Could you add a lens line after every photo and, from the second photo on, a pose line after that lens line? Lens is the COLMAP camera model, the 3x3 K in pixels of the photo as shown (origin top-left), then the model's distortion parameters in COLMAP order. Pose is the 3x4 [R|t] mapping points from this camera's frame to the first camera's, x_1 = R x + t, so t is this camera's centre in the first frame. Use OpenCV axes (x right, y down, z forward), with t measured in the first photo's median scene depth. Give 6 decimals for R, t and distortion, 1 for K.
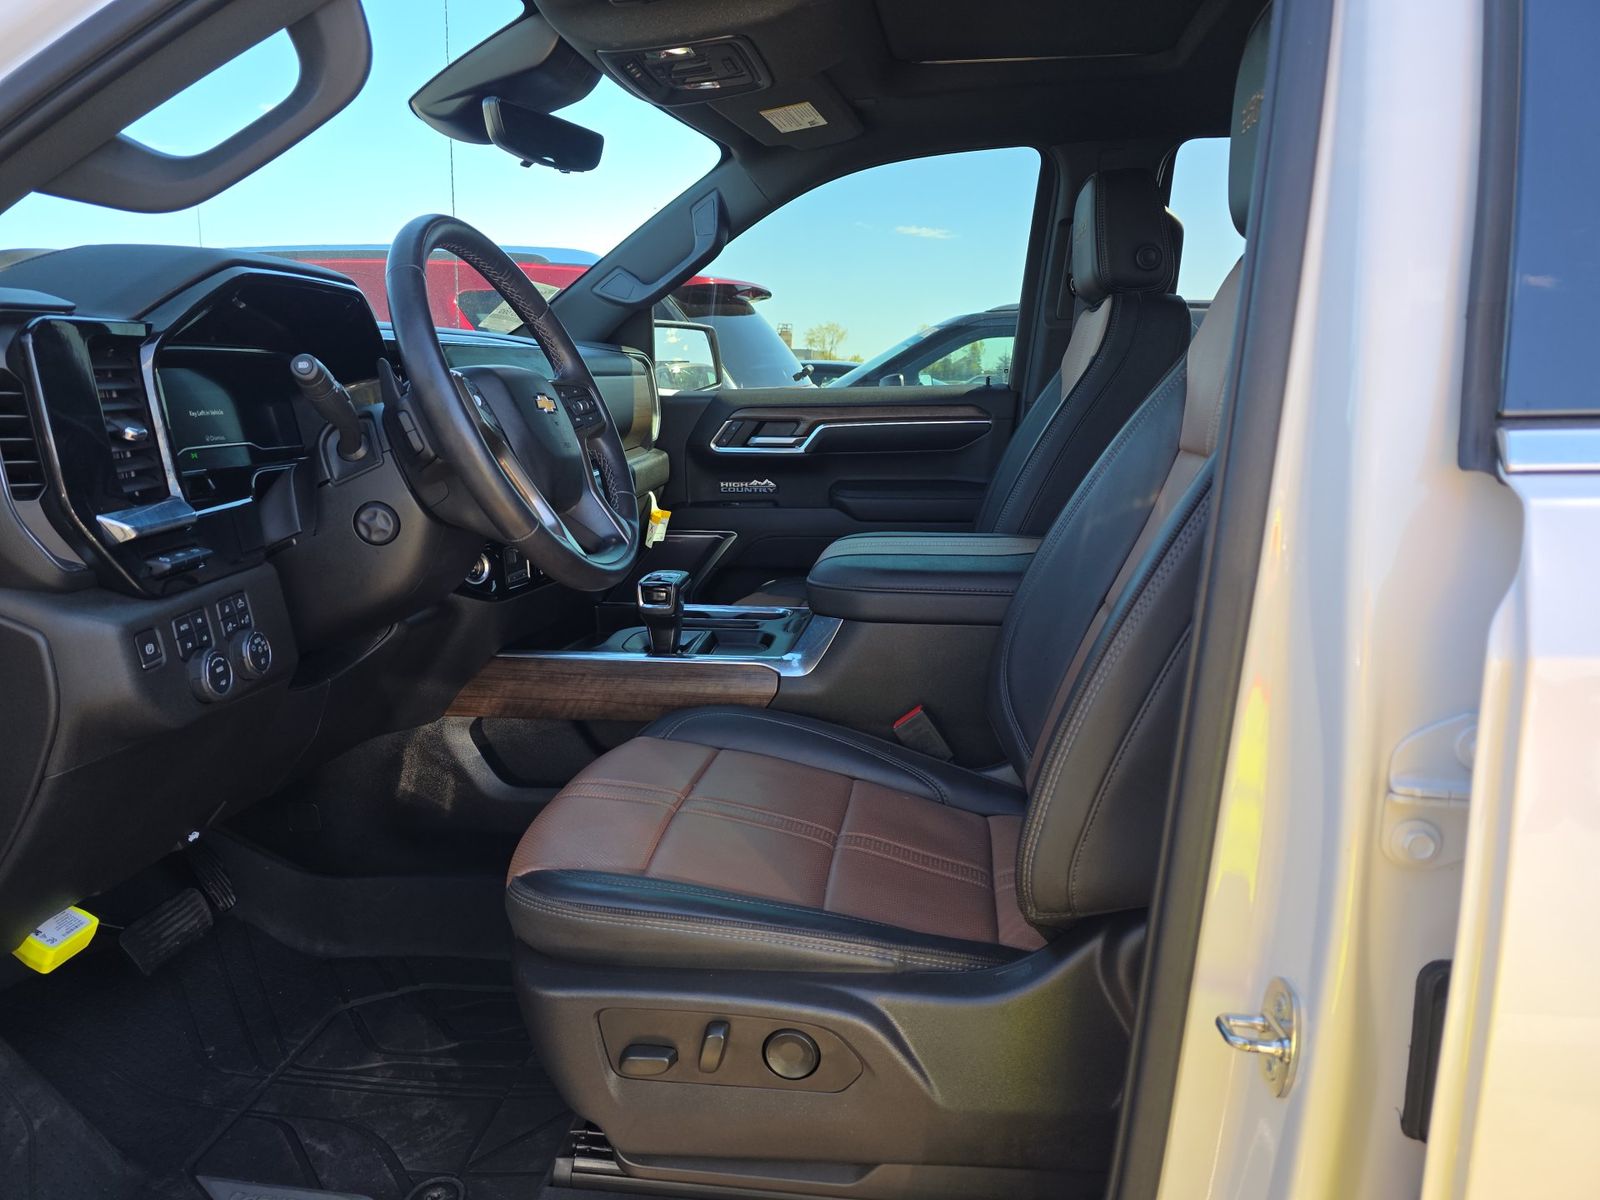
lens RADIAL K [[1120.8, 0, 823.3], [0, 1120.8, 615.2], [0, 0, 1]] dist [0.030334, -0.026664]
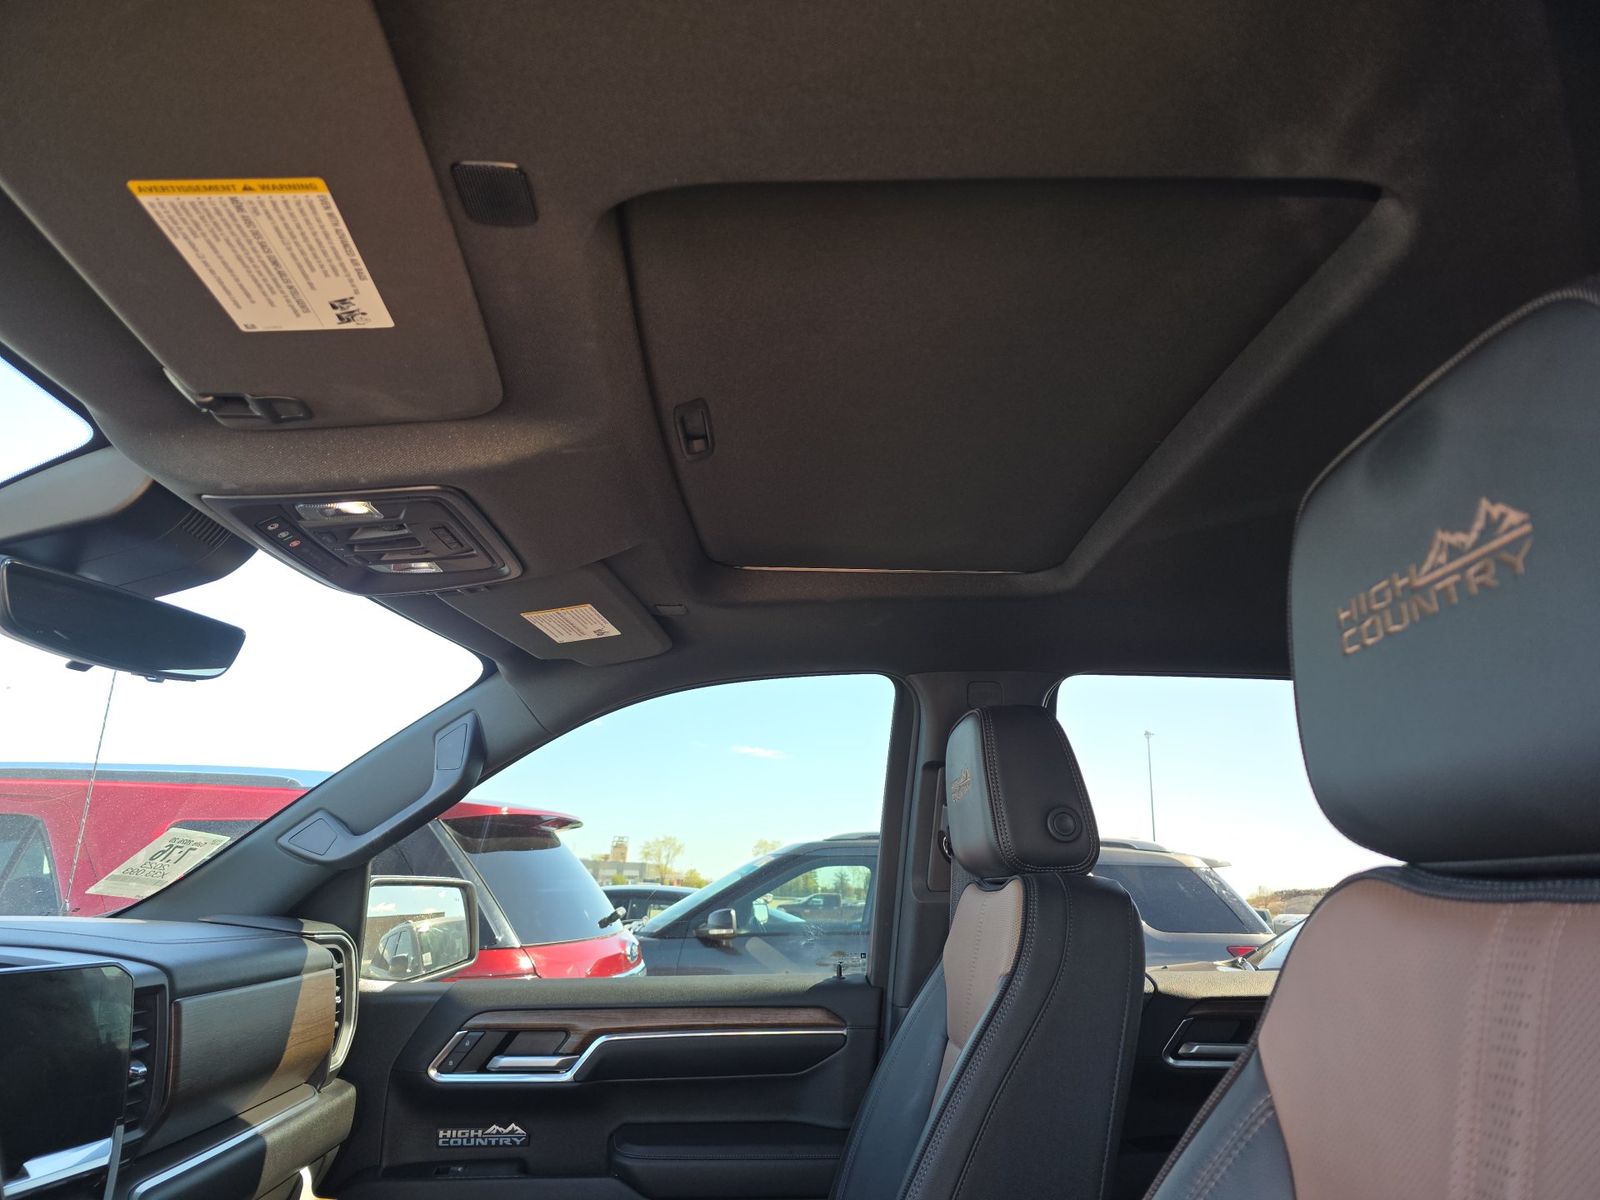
lens RADIAL K [[1120.8, 0, 806.1], [0, 1120.8, 593.9], [0, 0, 1]] dist [0.030334, -0.026664]
pose [[0.992004, 0.045053, 0.117889, 0.029958], [0.012856, 0.893178, -0.449520, -0.102885], [-0.125548, 0.447441, 0.885457, 0.259050]]
